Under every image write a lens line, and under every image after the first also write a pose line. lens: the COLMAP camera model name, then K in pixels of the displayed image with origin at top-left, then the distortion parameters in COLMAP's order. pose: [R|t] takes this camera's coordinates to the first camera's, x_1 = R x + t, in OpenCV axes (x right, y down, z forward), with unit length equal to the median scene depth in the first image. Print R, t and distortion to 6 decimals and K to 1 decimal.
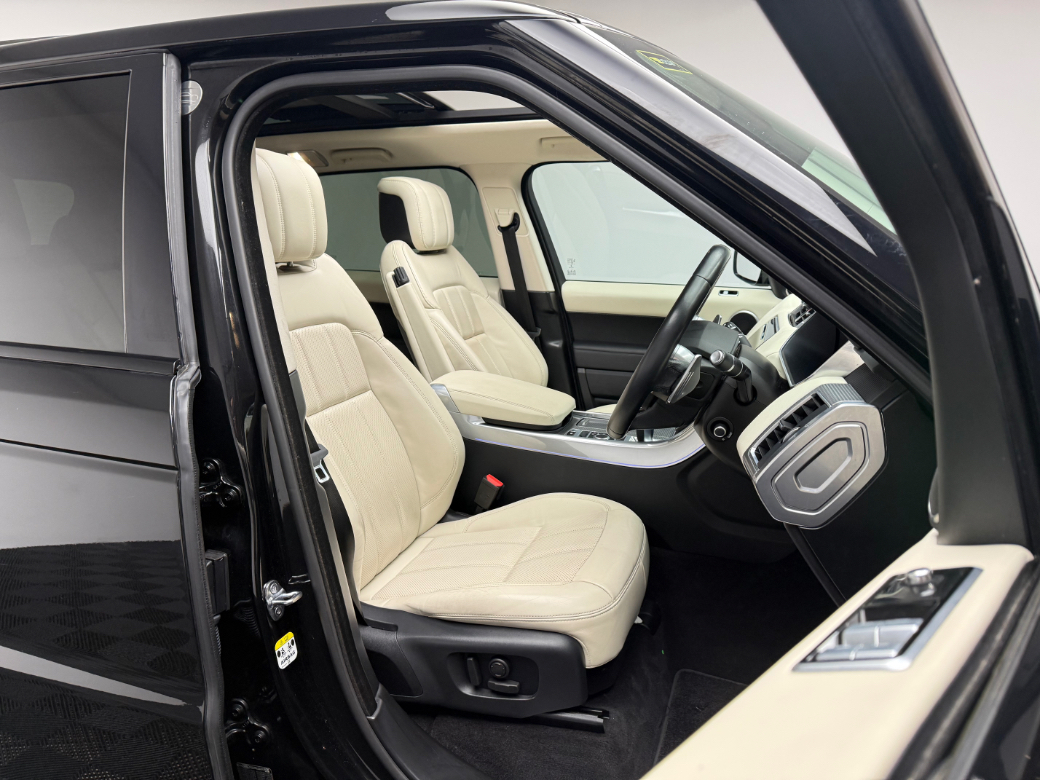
lens RADIAL K [[725.9, 0, 520.0], [0, 725.9, 390.0], [0, 0, 1]] dist [0.161675, -0.349499]
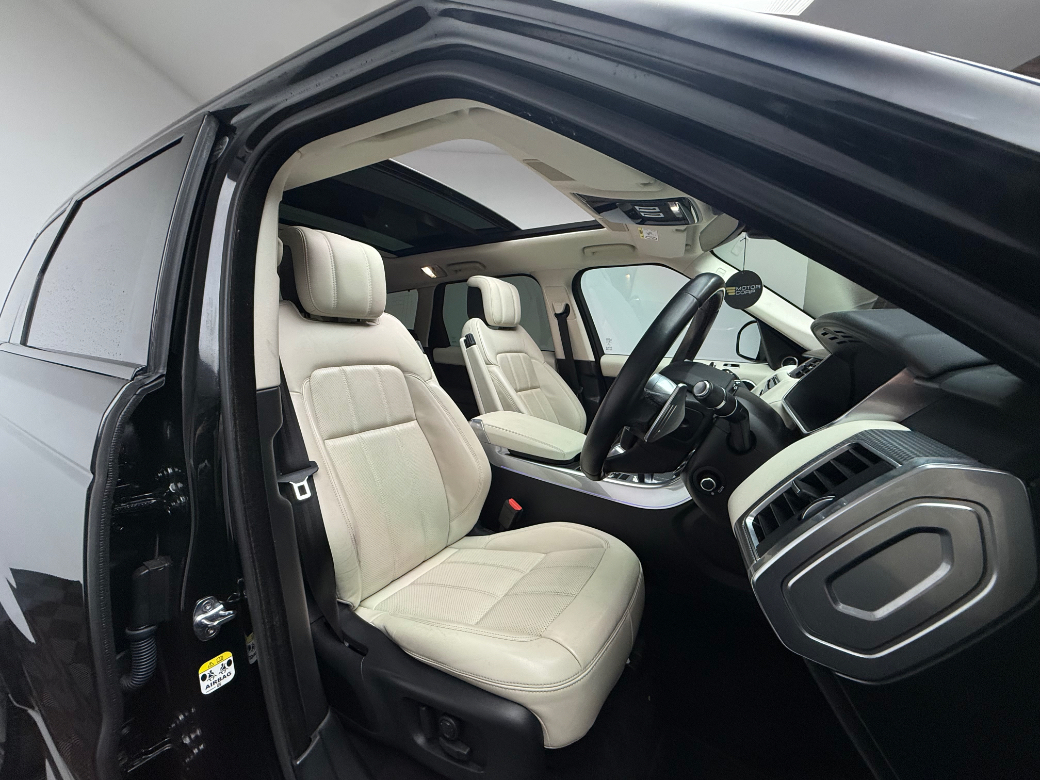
lens RADIAL K [[412.8, 0, 520.0], [0, 412.8, 390.0], [0, 0, 1]] dist [-0.013931, -0.000020]
pose [[0.977103, 0.044134, -0.208140, 0.090361], [-0.066691, 0.992481, -0.102635, 0.007245], [0.202045, 0.114166, 0.972699, 0.283922]]
